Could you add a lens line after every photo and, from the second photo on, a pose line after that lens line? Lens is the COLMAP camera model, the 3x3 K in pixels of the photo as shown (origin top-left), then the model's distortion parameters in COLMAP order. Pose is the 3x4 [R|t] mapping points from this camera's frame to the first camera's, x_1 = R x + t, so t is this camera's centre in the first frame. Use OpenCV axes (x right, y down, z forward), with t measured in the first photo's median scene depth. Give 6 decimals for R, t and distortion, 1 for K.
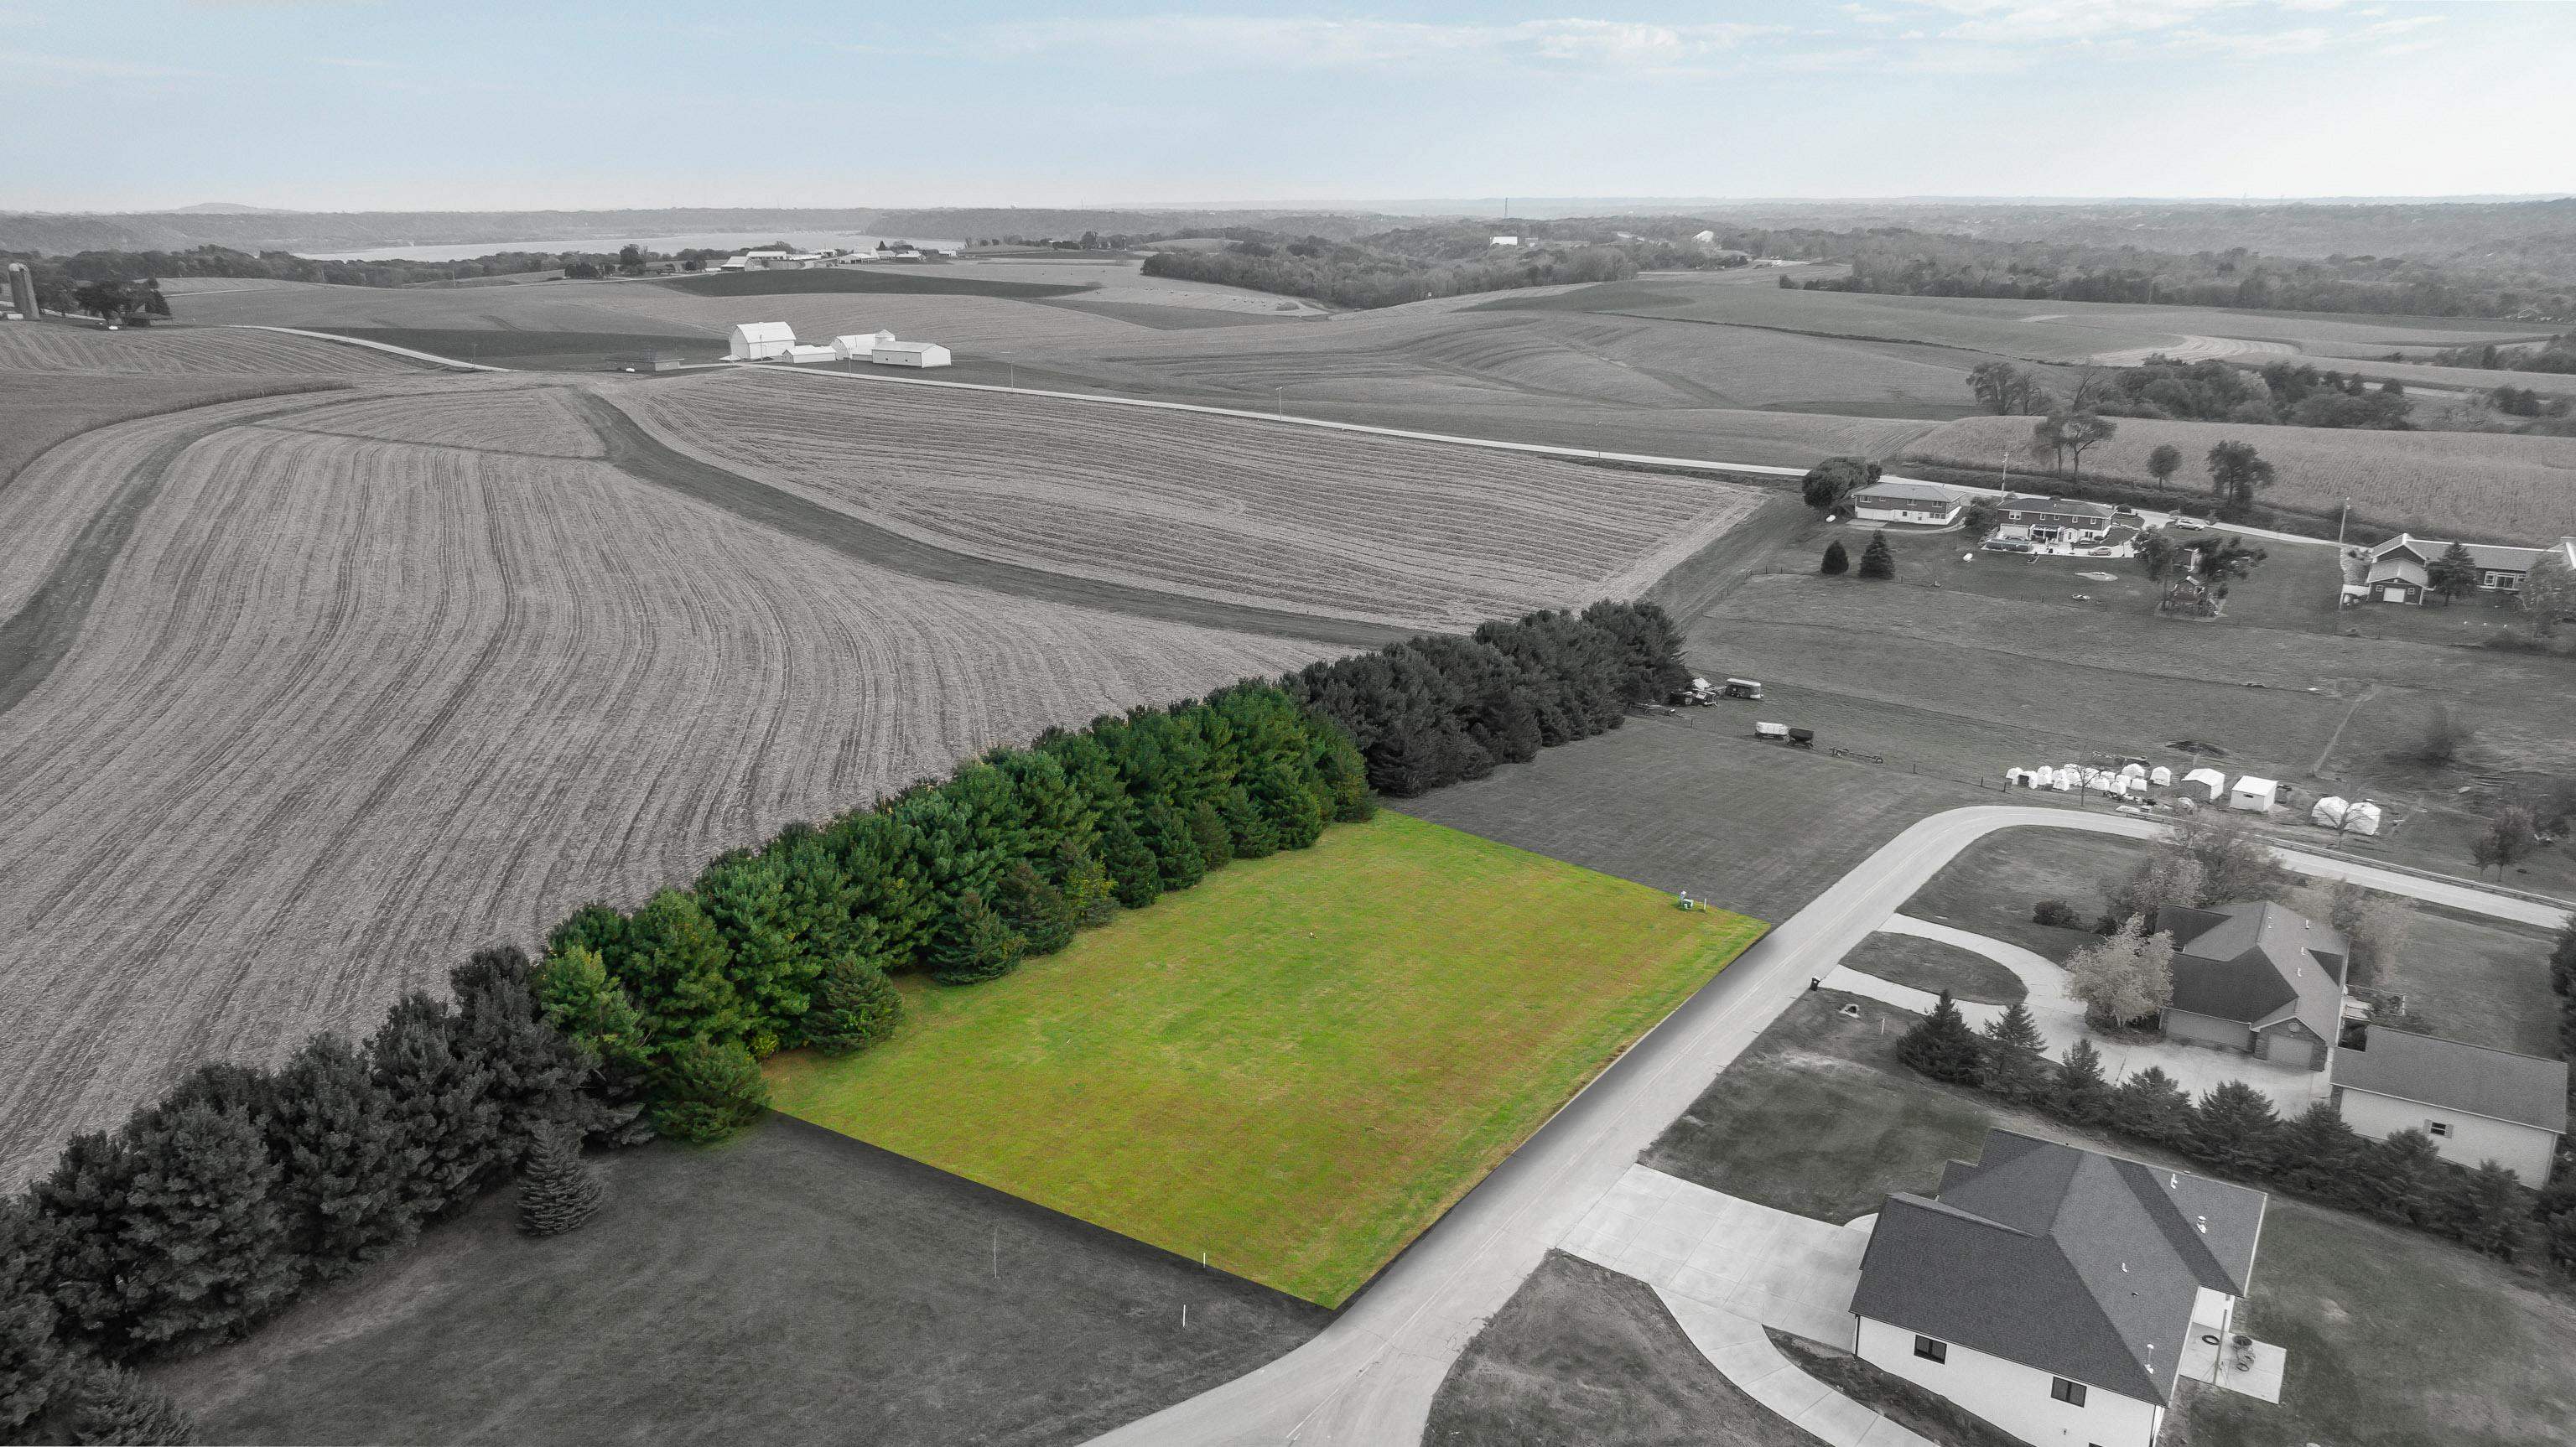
lens RADIAL K [[1804.6, 0, 1288.0], [0, 1804.6, 723.5], [0, 0, 1]] dist [-0.024933, 0.004473]
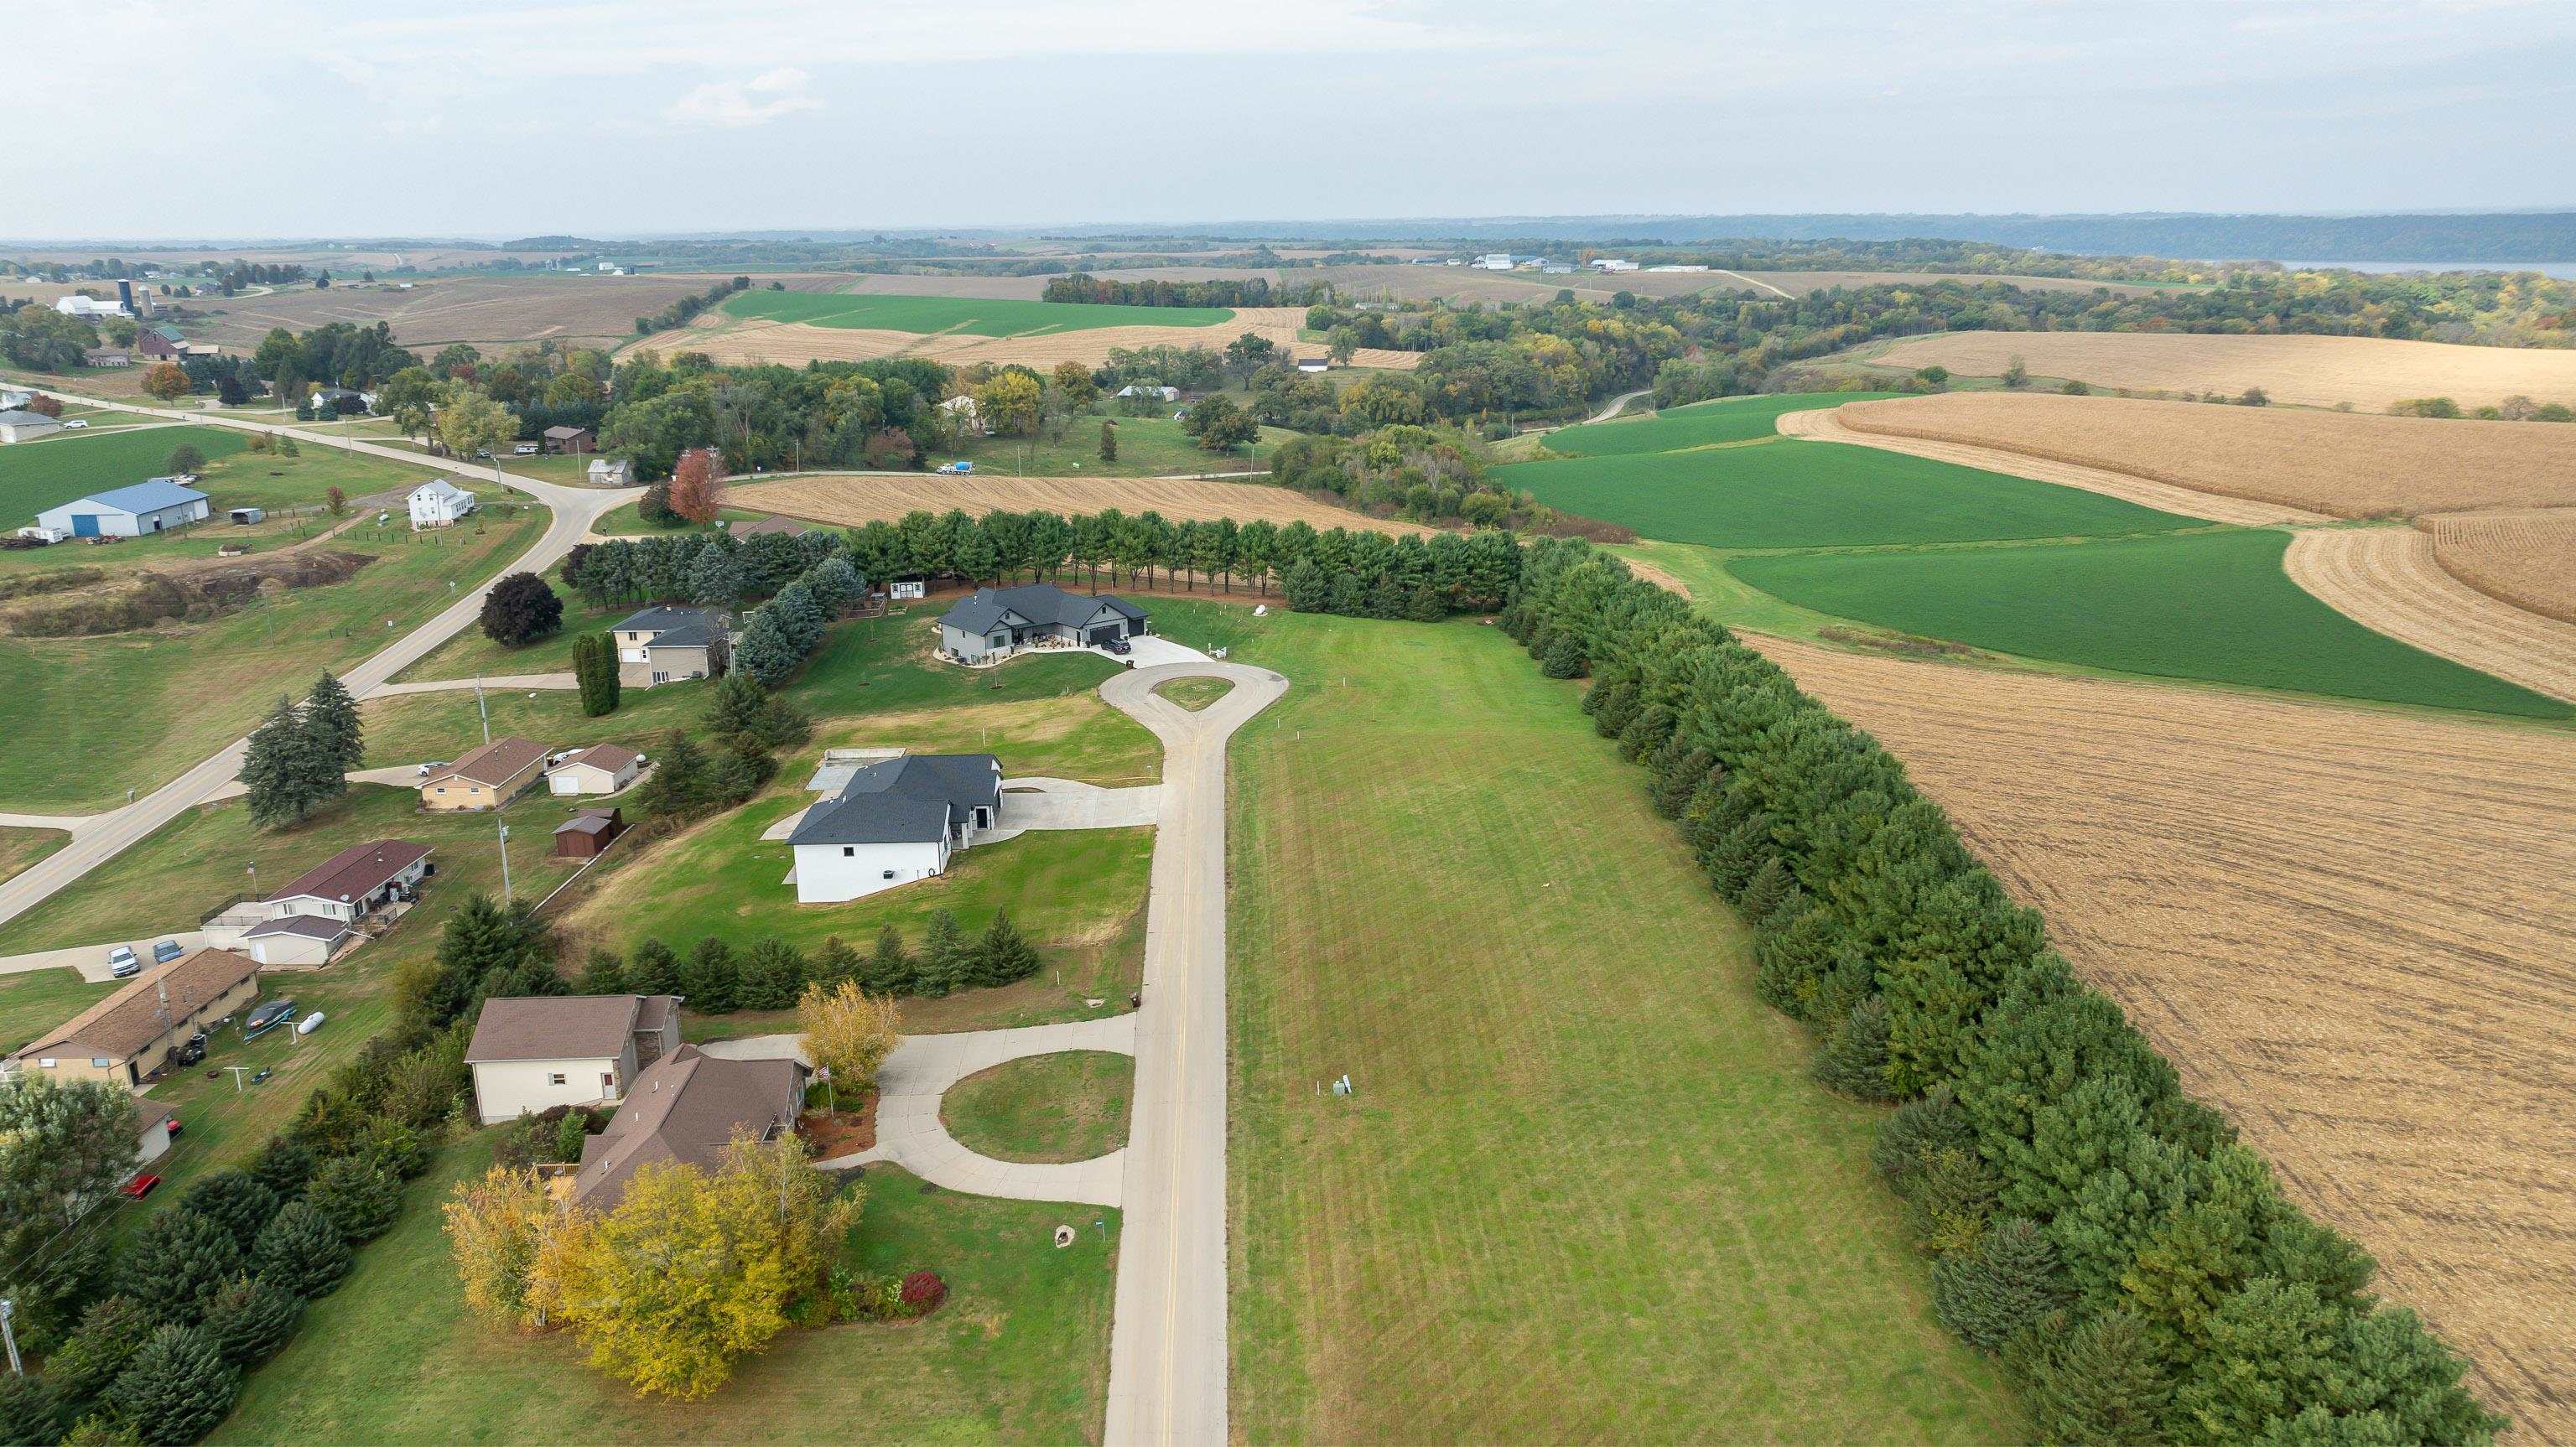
lens RADIAL K [[1804.6, 0, 1288.0], [0, 1804.6, 723.5], [0, 0, 1]] dist [-0.024933, 0.004473]
pose [[-0.828226, 0.163918, -0.535885, 0.299234], [-0.142037, 0.863635, 0.483694, -0.199469], [0.542096, 0.476723, -0.692002, 0.676401]]
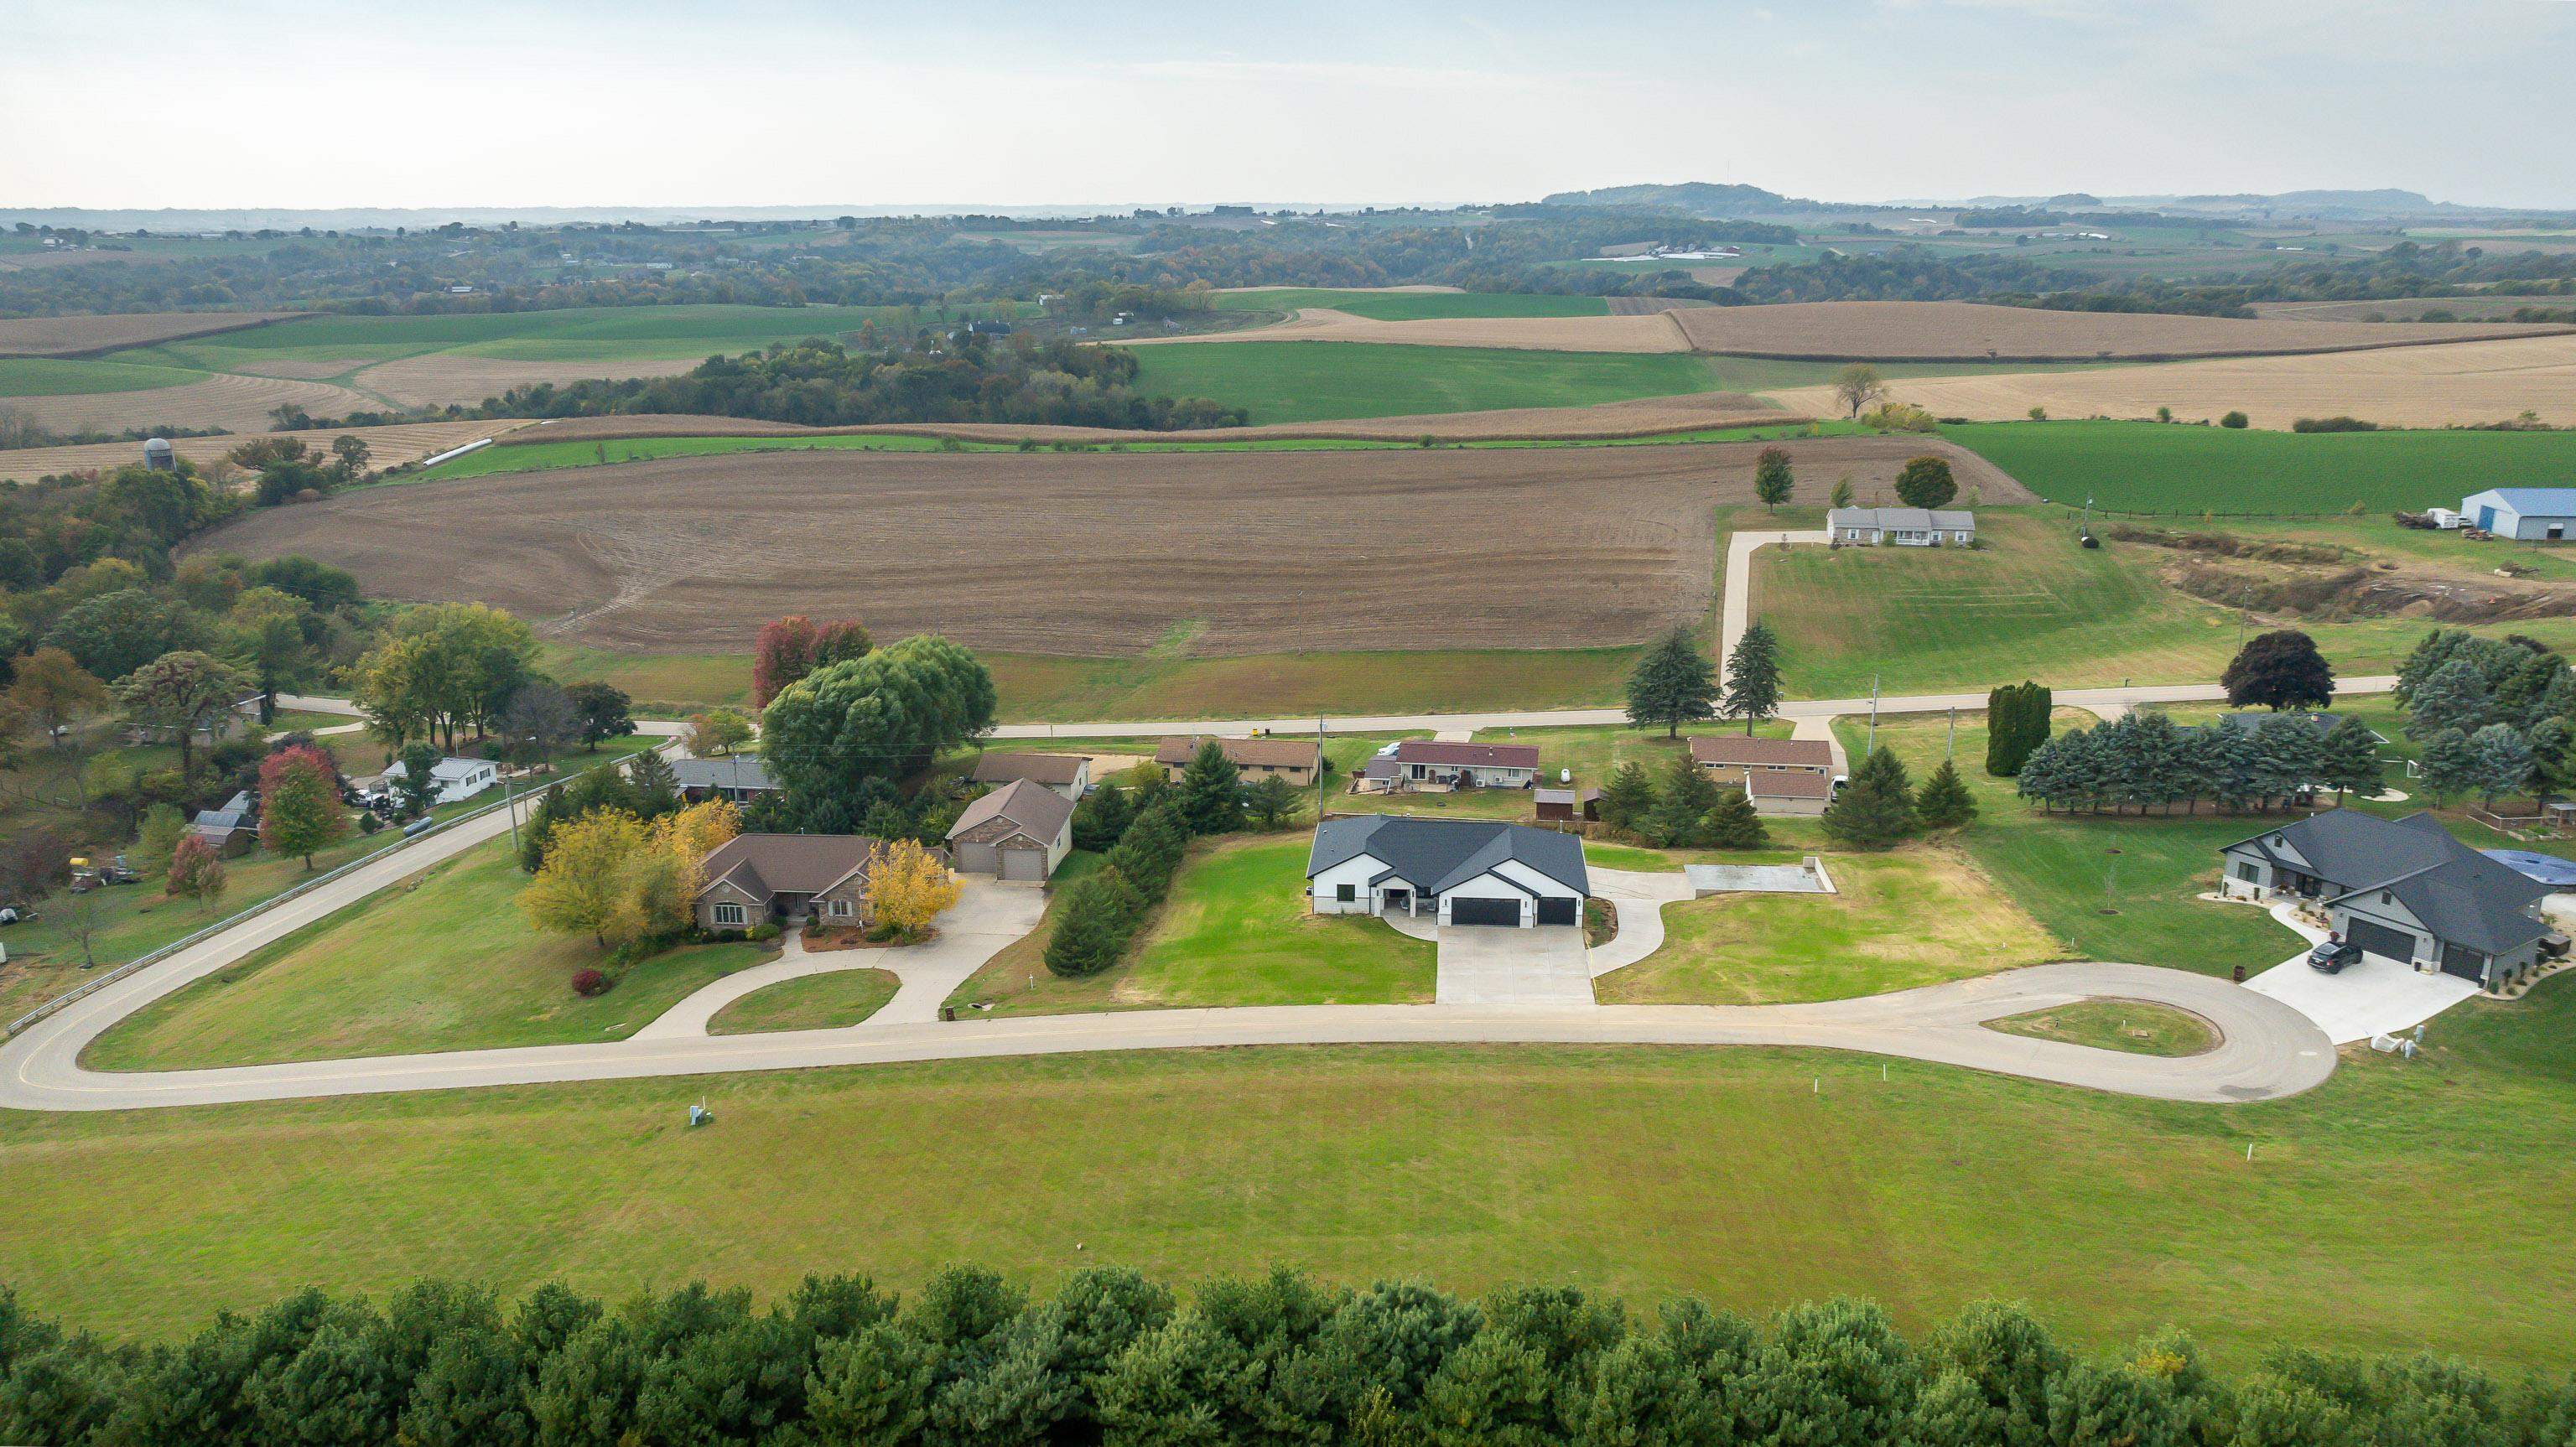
lens RADIAL K [[1842.2, 0, 1288.0], [0, 1842.2, 723.5], [0, 0, 1]] dist [-0.040604, 0.041826]
pose [[-0.458343, -0.231971, 0.857969, -0.245905], [0.254948, 0.890454, 0.376952, -0.131258], [-0.851424, 0.391511, -0.348993, 0.456826]]
